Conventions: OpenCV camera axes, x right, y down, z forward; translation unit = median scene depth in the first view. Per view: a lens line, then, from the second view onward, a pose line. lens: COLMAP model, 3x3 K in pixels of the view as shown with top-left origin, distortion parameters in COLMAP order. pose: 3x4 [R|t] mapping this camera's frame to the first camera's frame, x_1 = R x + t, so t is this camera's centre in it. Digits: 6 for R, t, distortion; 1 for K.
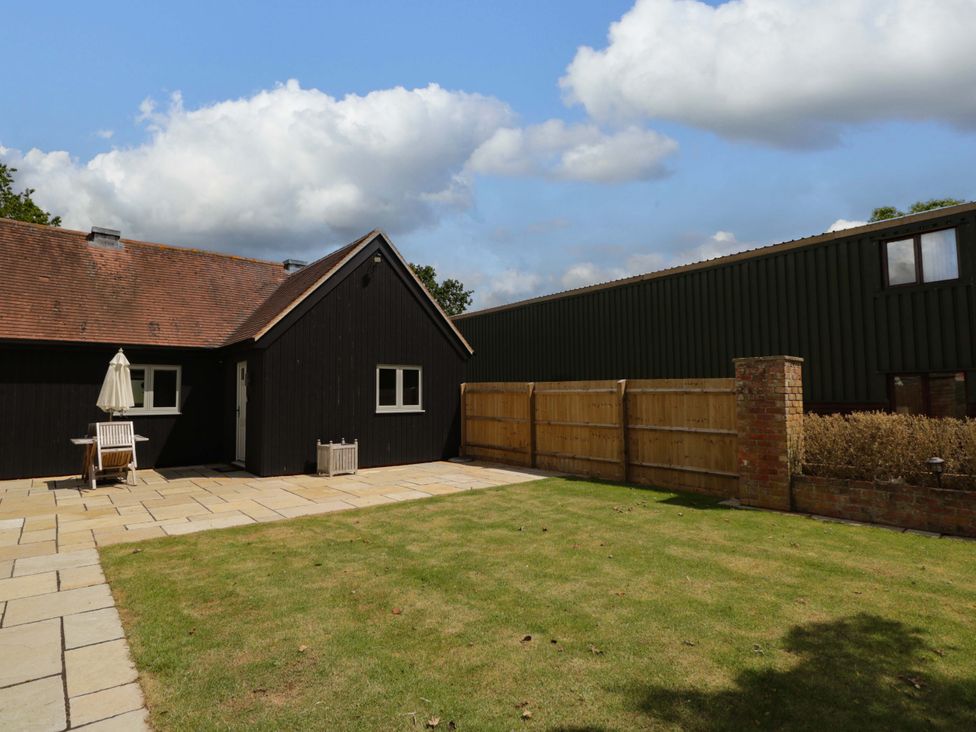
lens RADIAL K [[507.5, 0, 478.3], [0, 507.5, 365.1], [0, 0, 1]] dist [-0.008907, -0.007761]
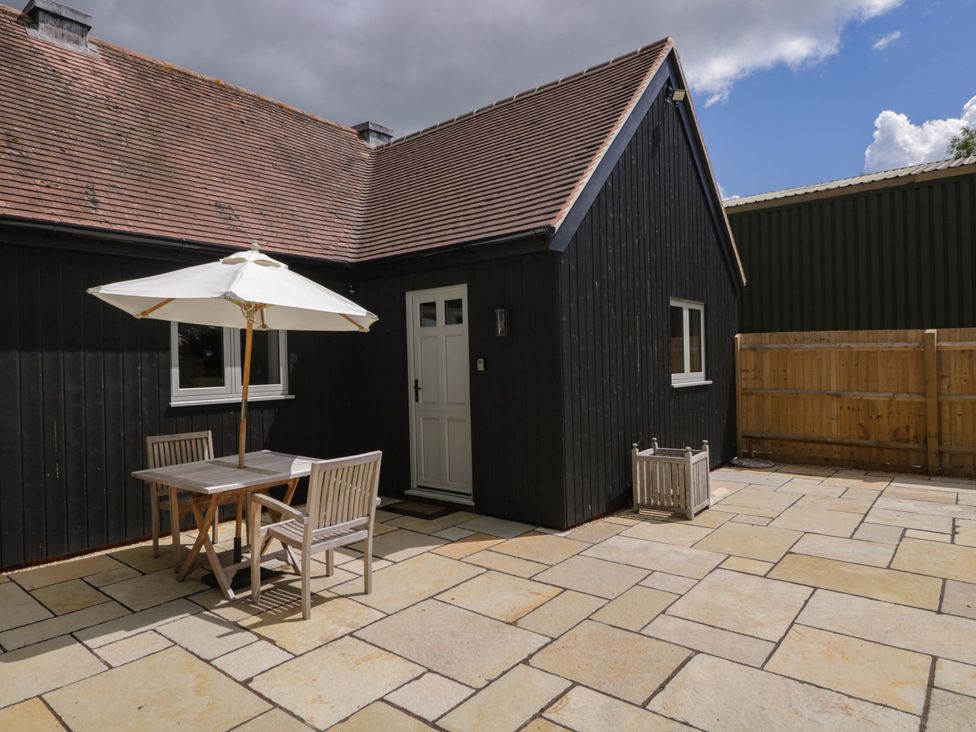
lens RADIAL K [[600.5, 0, 489.0], [0, 600.5, 365.7], [0, 0, 1]] dist [-0.005476, -0.005383]
pose [[0.984463, -0.013428, 0.175079, -0.517588], [0.001852, 0.997810, 0.066116, 0.029777], [-0.175584, -0.064764, 0.982332, 0.421100]]
